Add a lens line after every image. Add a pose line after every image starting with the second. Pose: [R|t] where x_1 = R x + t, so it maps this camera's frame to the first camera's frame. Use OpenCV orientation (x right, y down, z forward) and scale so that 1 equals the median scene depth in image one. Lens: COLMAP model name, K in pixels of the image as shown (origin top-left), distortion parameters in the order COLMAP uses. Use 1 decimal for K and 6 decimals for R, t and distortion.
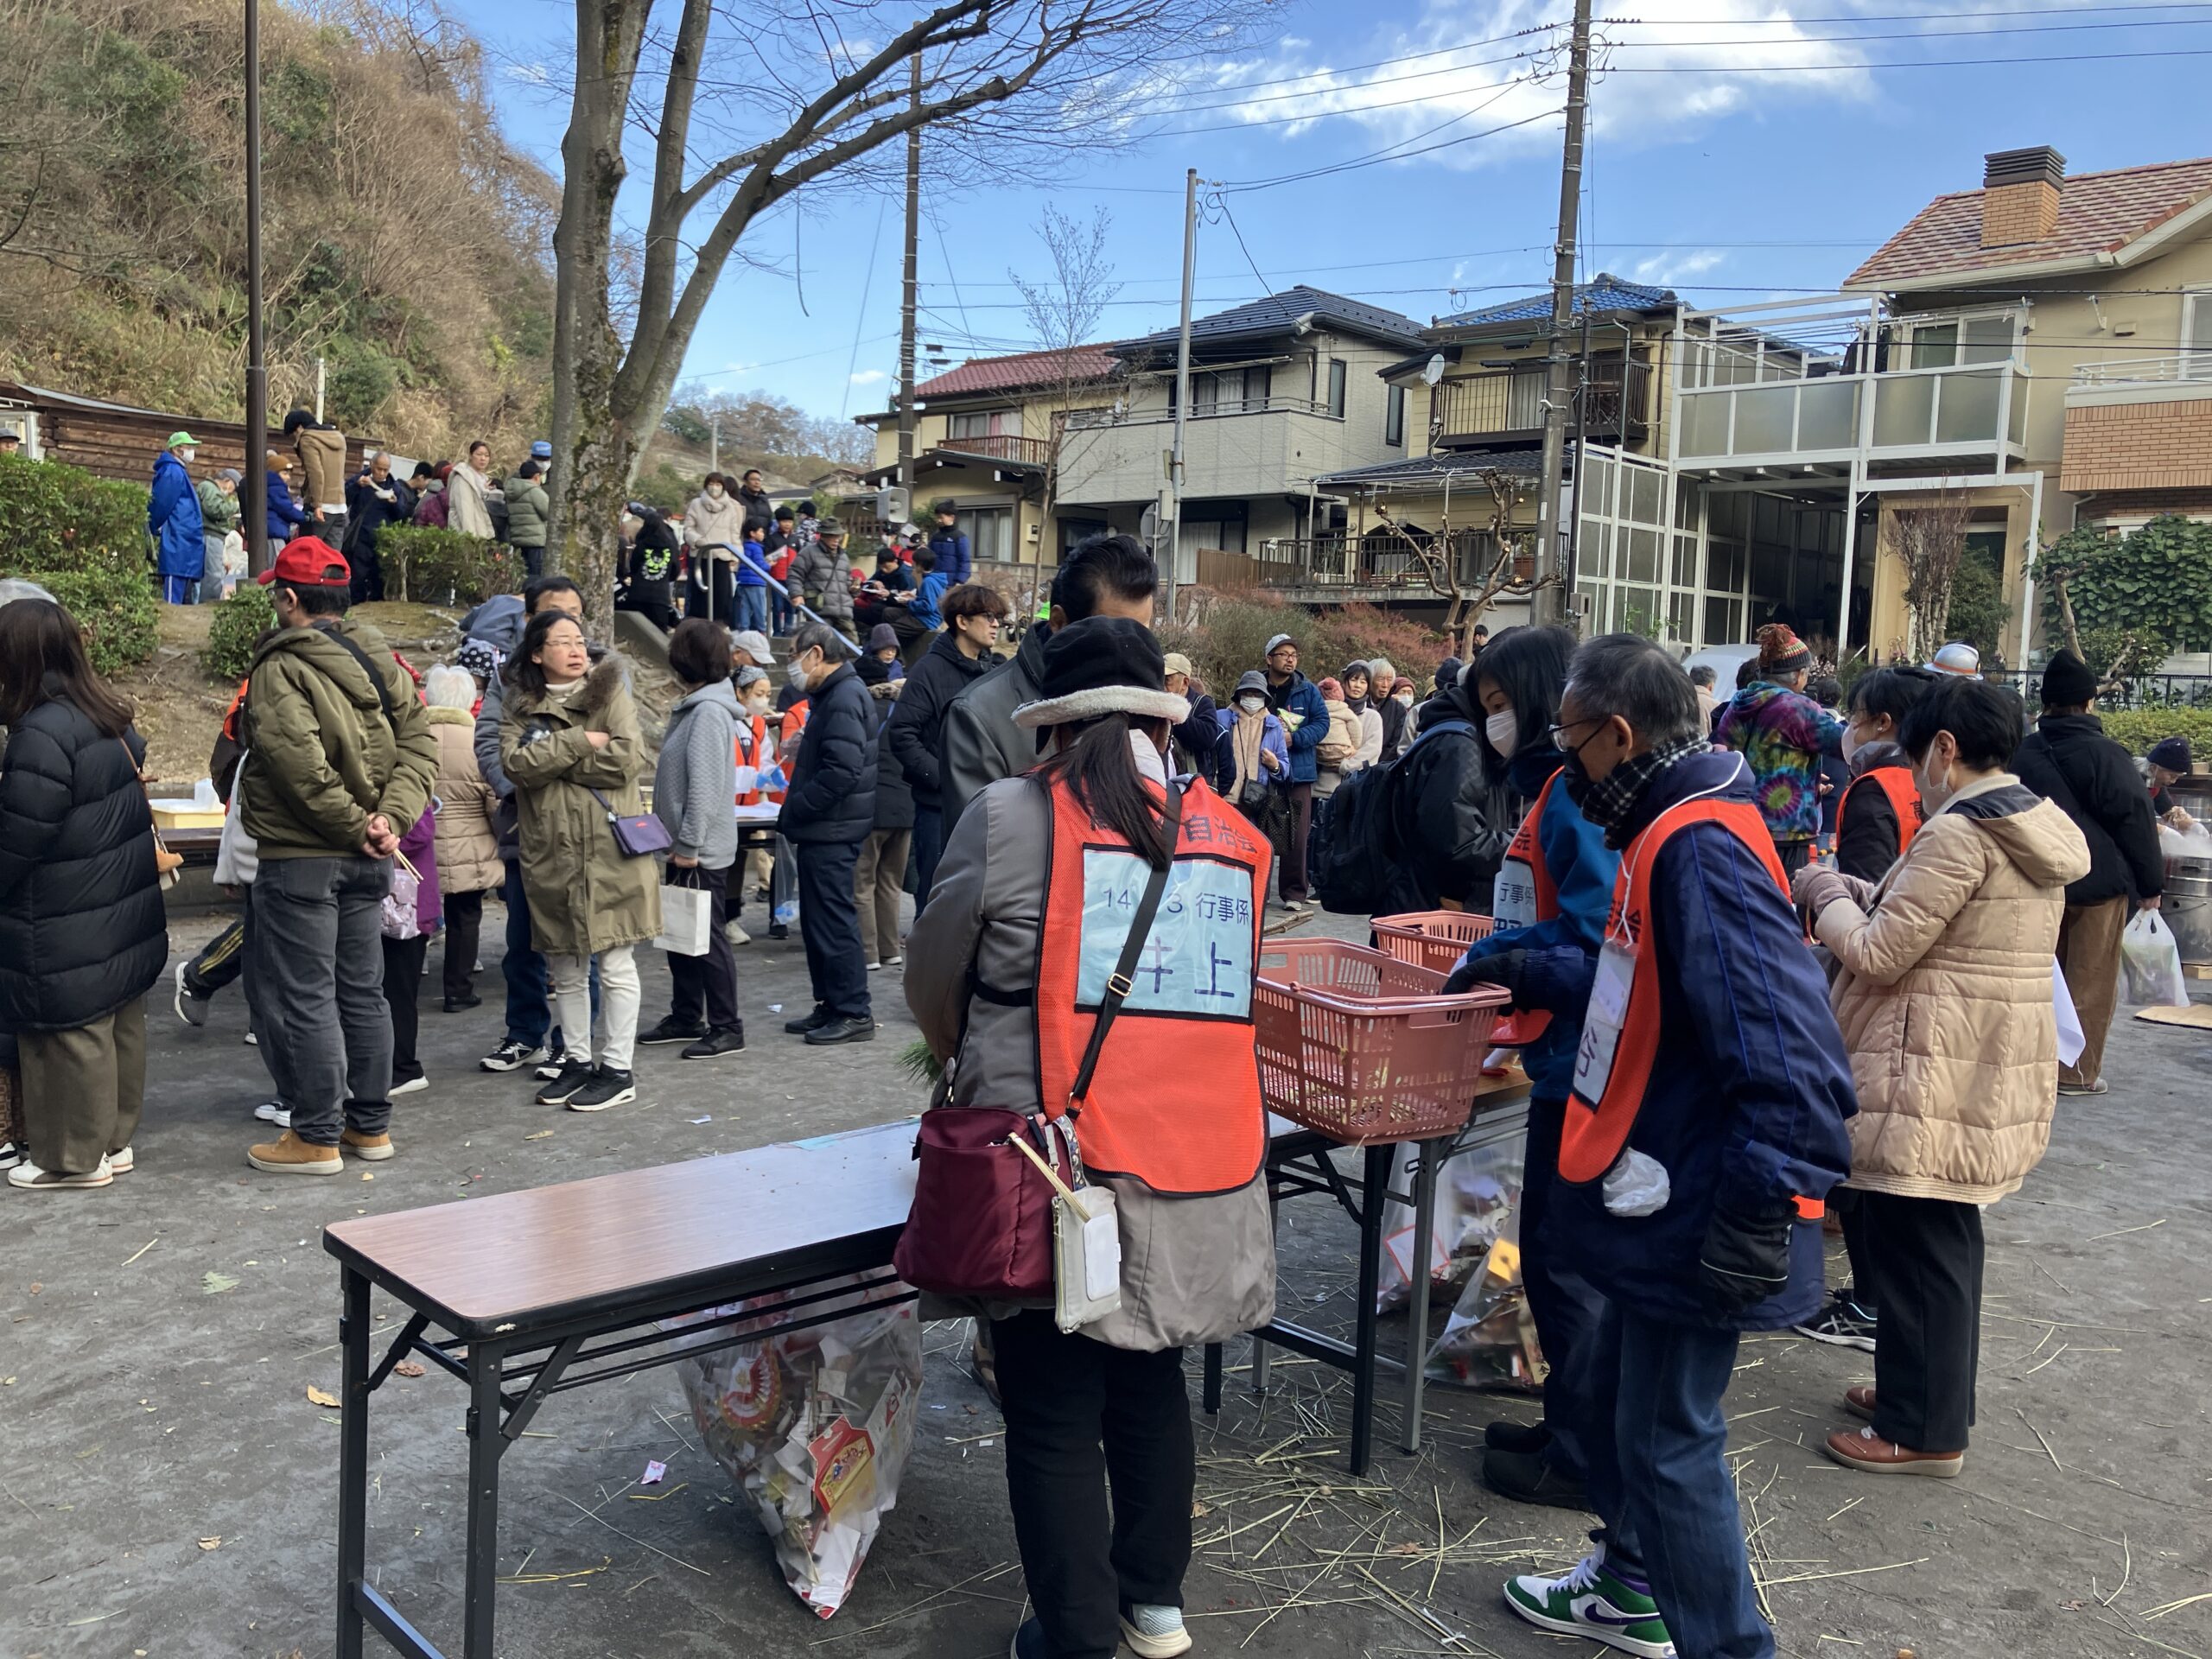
lens RADIAL K [[1835.2, 0, 1096.4], [0, 1835.2, 830.0], [0, 0, 1]] dist [-0.001758, 0.014515]
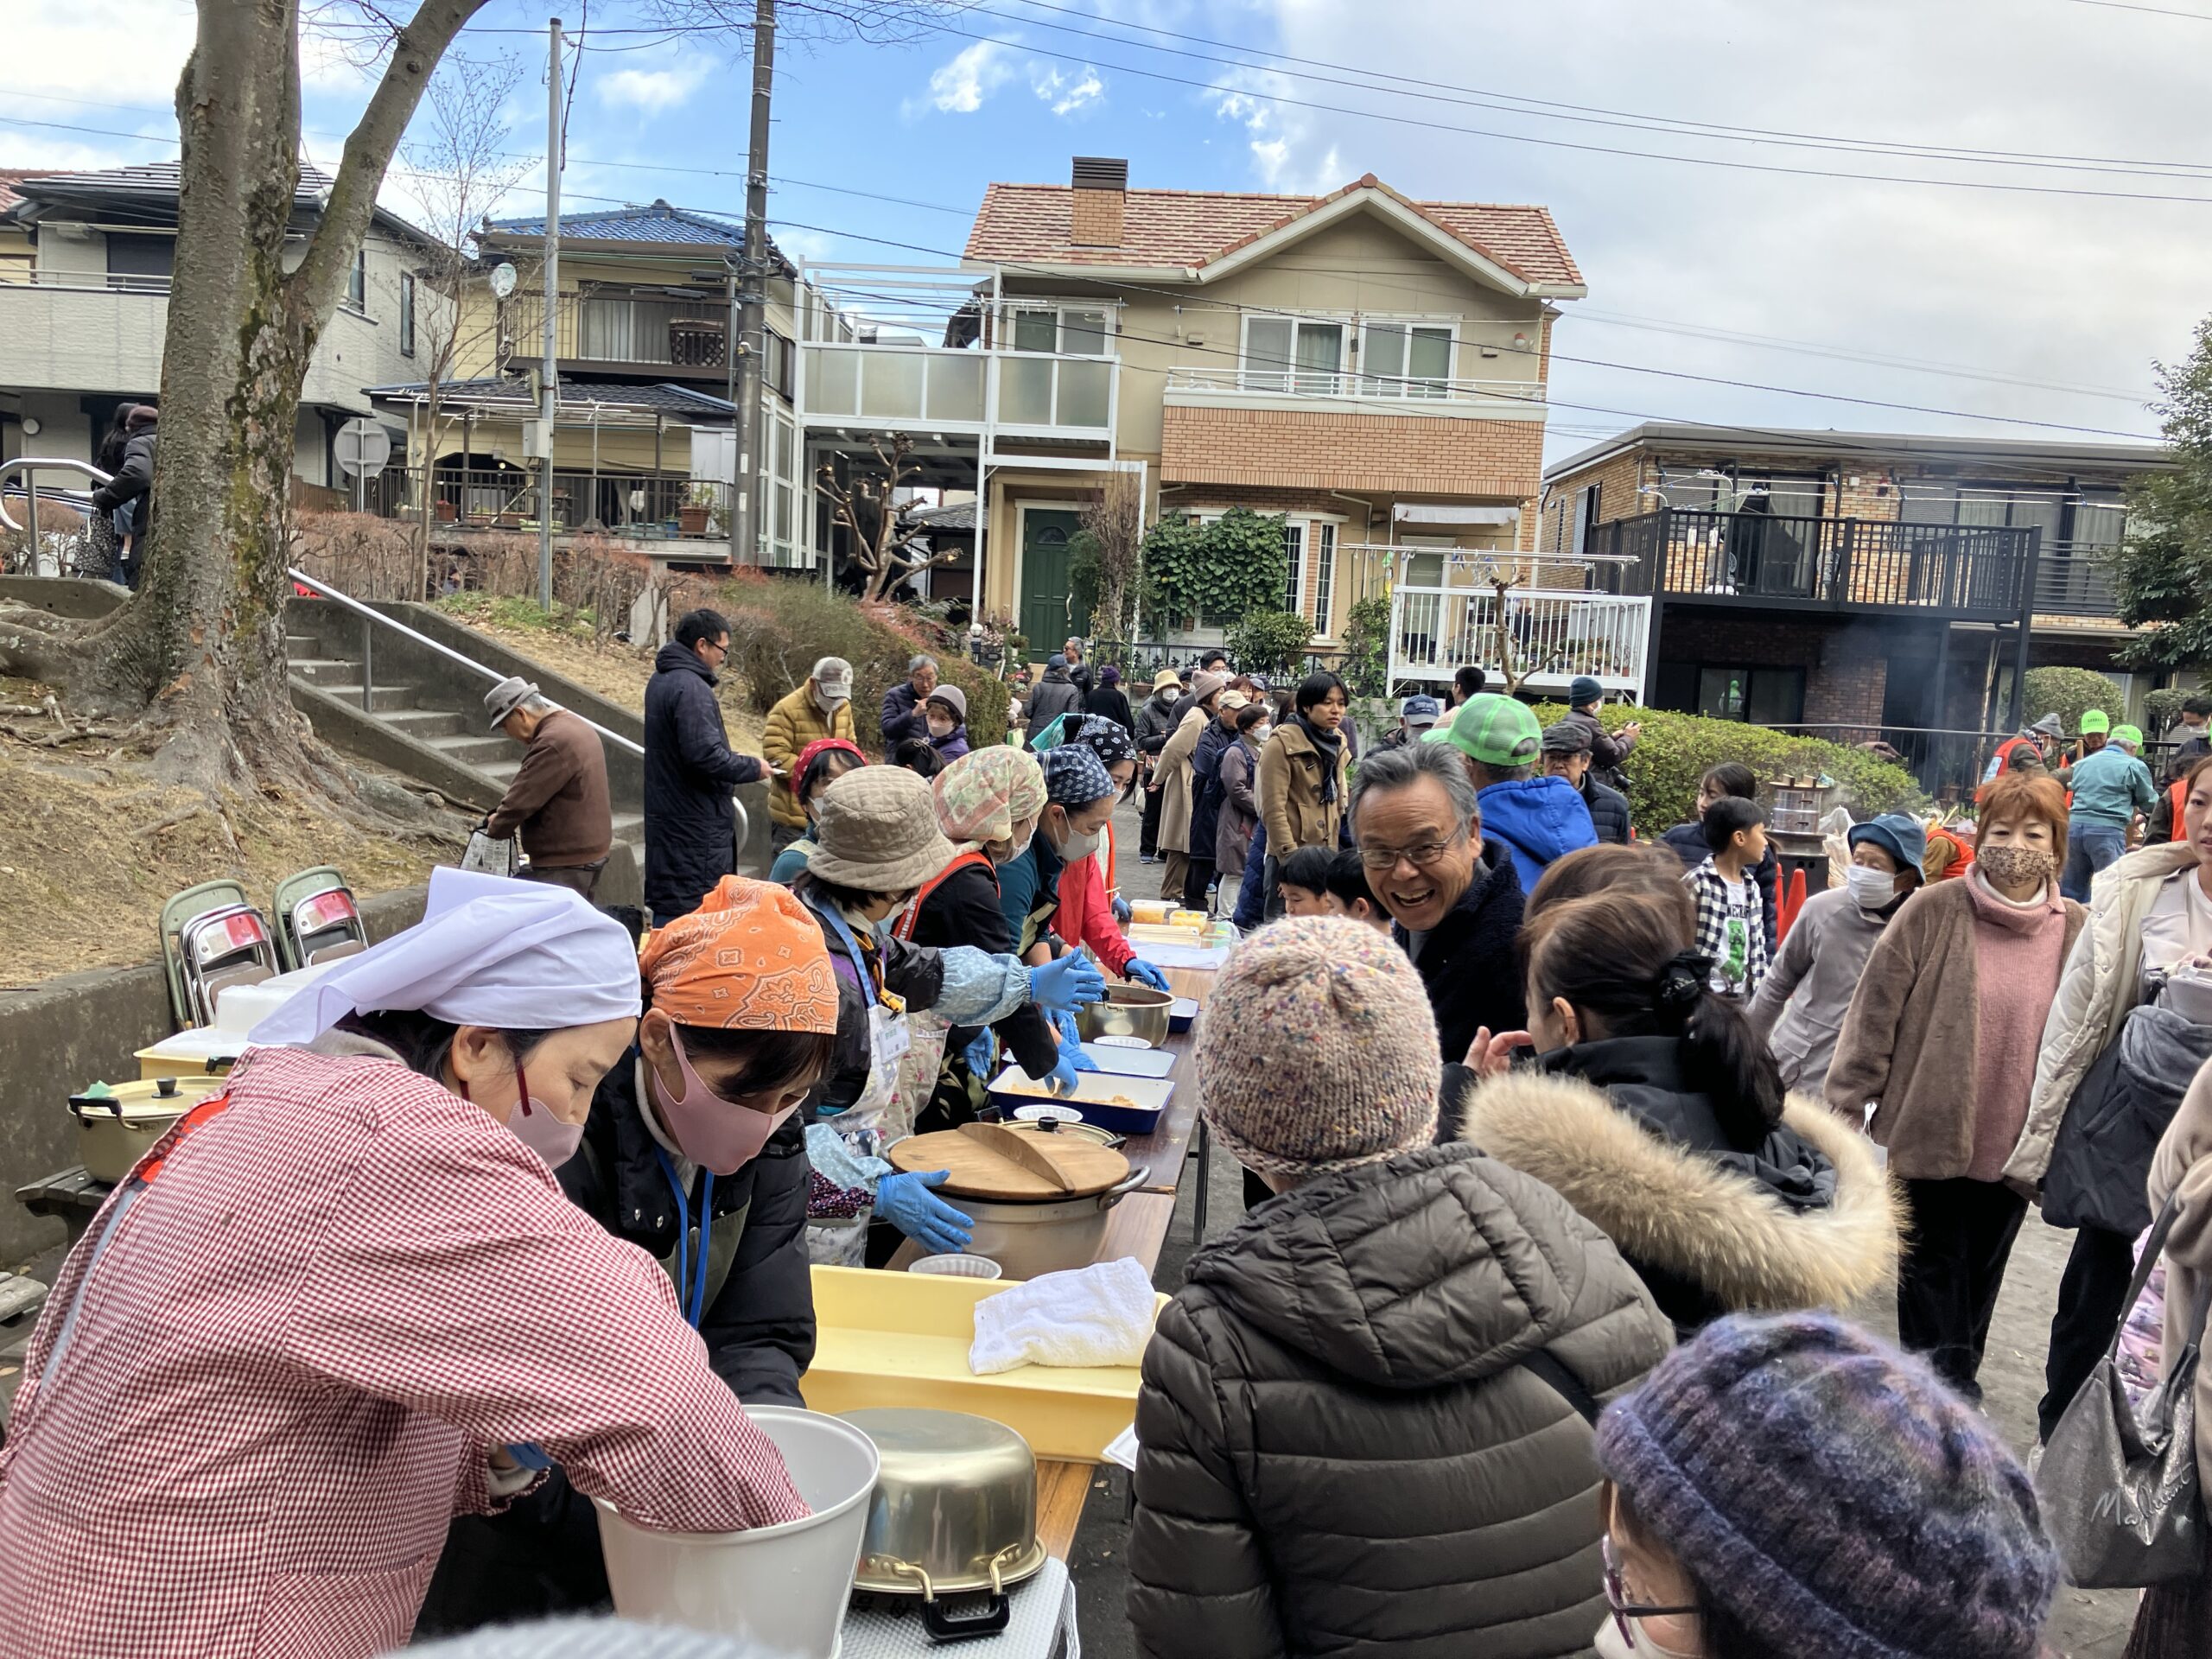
lens RADIAL K [[1806.8, 0, 1104.0], [0, 1806.8, 873.9], [0, 0, 1]] dist [0.009374, -0.041841]
pose [[0.757954, -0.073929, 0.648105, -0.233076], [0.029132, 0.996402, 0.079590, -0.034130], [-0.651657, -0.041445, 0.757381, 0.178769]]
